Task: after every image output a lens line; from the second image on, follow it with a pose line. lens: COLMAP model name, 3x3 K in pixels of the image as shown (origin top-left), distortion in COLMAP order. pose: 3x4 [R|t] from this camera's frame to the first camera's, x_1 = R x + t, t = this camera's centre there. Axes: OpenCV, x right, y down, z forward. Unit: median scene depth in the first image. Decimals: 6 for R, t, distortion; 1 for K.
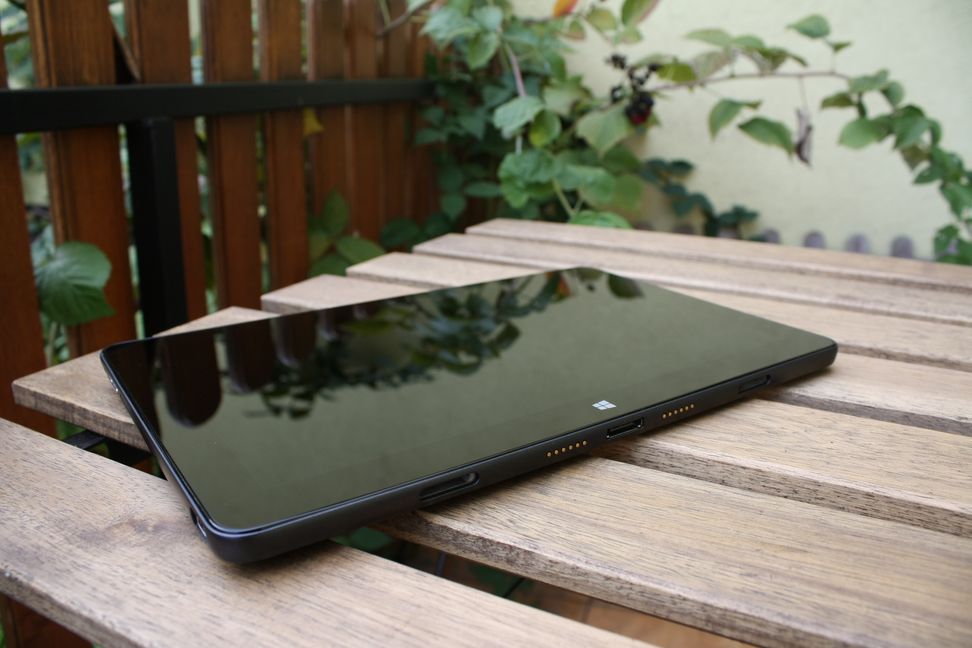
lens RADIAL K [[805.5, 0, 486.0], [0, 805.5, 324.0], [0, 0, 1]] dist [-0.057784, 0.010245]
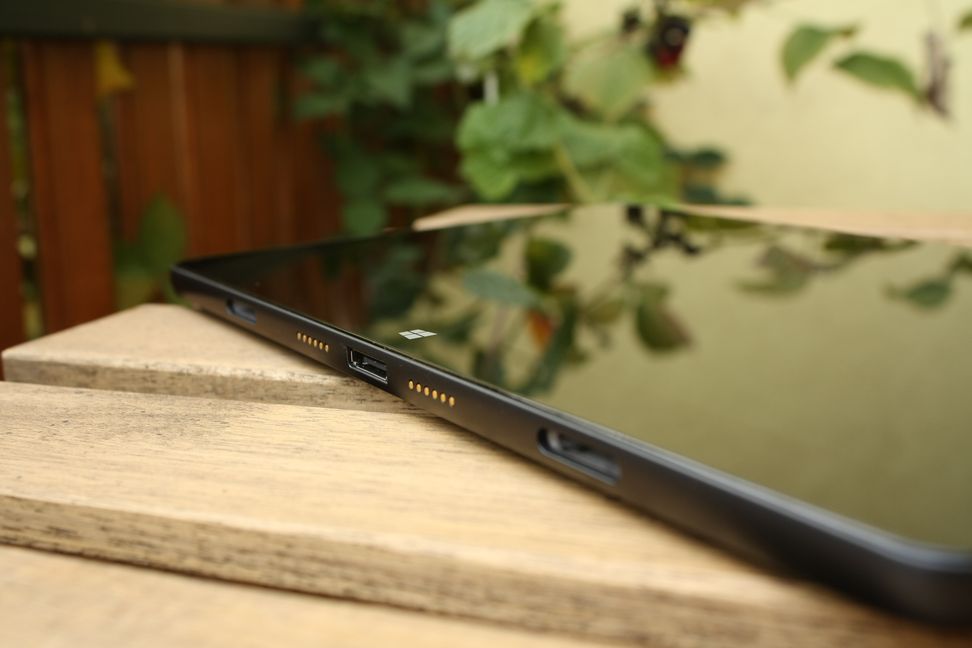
lens RADIAL K [[1209.5, 0, 486.0], [0, 1209.5, 324.0], [0, 0, 1]] dist [-0.066854, 0.064480]
pose [[0.994961, -0.058487, 0.081442, -0.035274], [0.065516, 0.994096, -0.086496, 0.010874], [-0.075902, 0.091396, 0.992918, 0.158764]]
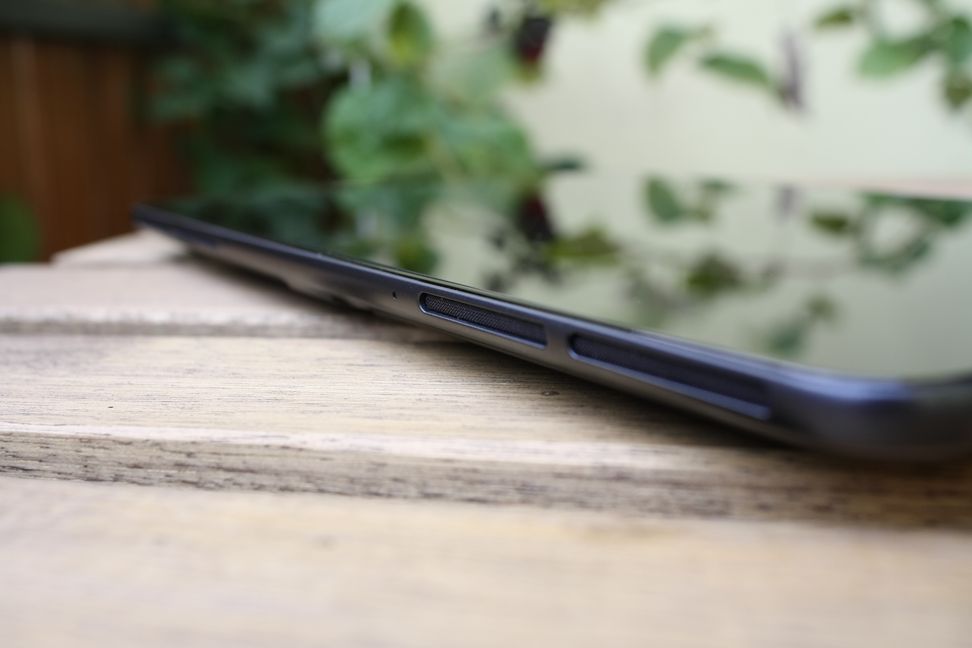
lens RADIAL K [[1209.5, 0, 486.0], [0, 1209.5, 324.0], [0, 0, 1]] dist [-0.066854, 0.064480]
pose [[0.976527, -0.081563, 0.199357, -0.045645], [0.103552, 0.989332, -0.102469, 0.033235], [-0.188873, 0.120707, 0.974555, 0.182737]]
